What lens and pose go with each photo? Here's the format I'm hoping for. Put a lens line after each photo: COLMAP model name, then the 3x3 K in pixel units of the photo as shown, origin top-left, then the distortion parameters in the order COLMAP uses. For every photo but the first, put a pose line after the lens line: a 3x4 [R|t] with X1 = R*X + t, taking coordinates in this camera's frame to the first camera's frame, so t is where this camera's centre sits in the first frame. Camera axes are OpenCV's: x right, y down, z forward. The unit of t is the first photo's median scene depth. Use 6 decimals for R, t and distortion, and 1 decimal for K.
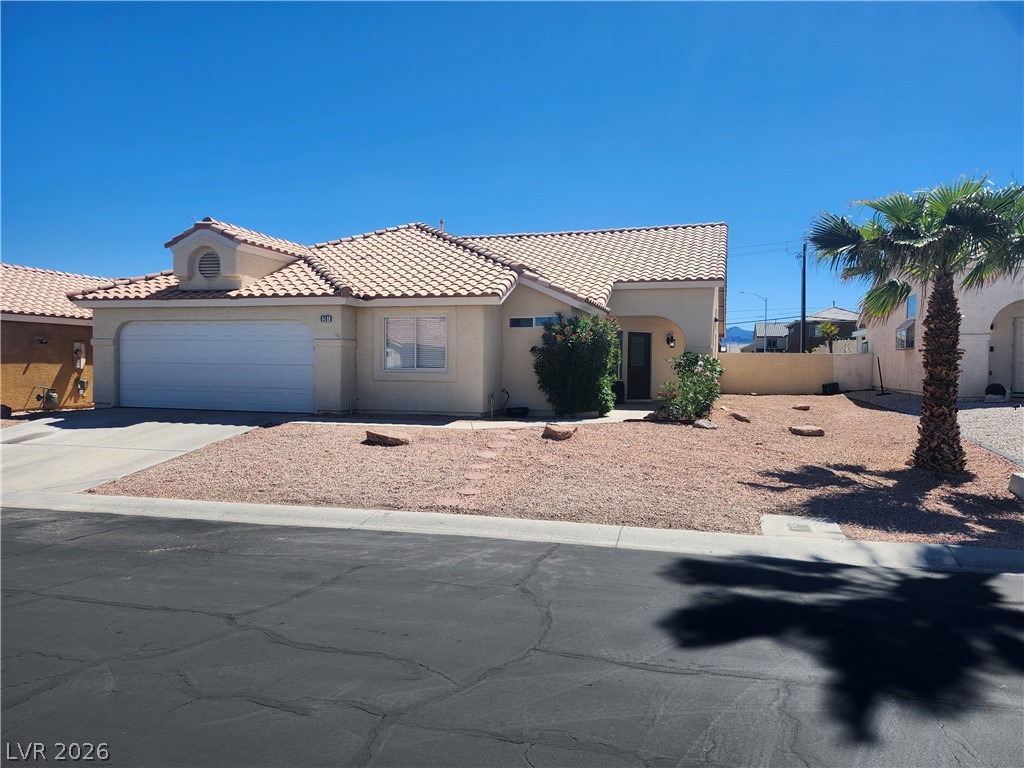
lens RADIAL K [[700.9, 0, 515.1], [0, 700.9, 384.7], [0, 0, 1]] dist [0.088600, -0.105353]
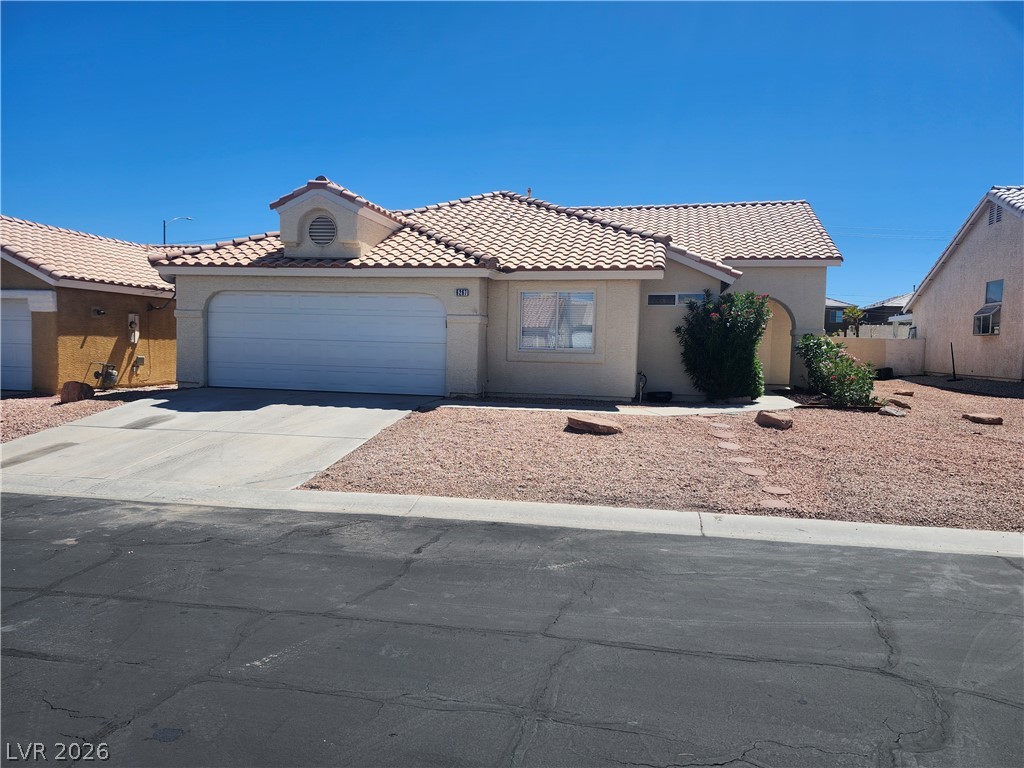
lens RADIAL K [[700.9, 0, 515.1], [0, 700.9, 384.7], [0, 0, 1]] dist [0.088600, -0.105353]
pose [[0.996563, 0.008968, 0.082357, -0.263498], [-0.011243, 0.999567, 0.027196, 0.000192], [-0.082077, -0.028028, 0.996232, 0.084928]]
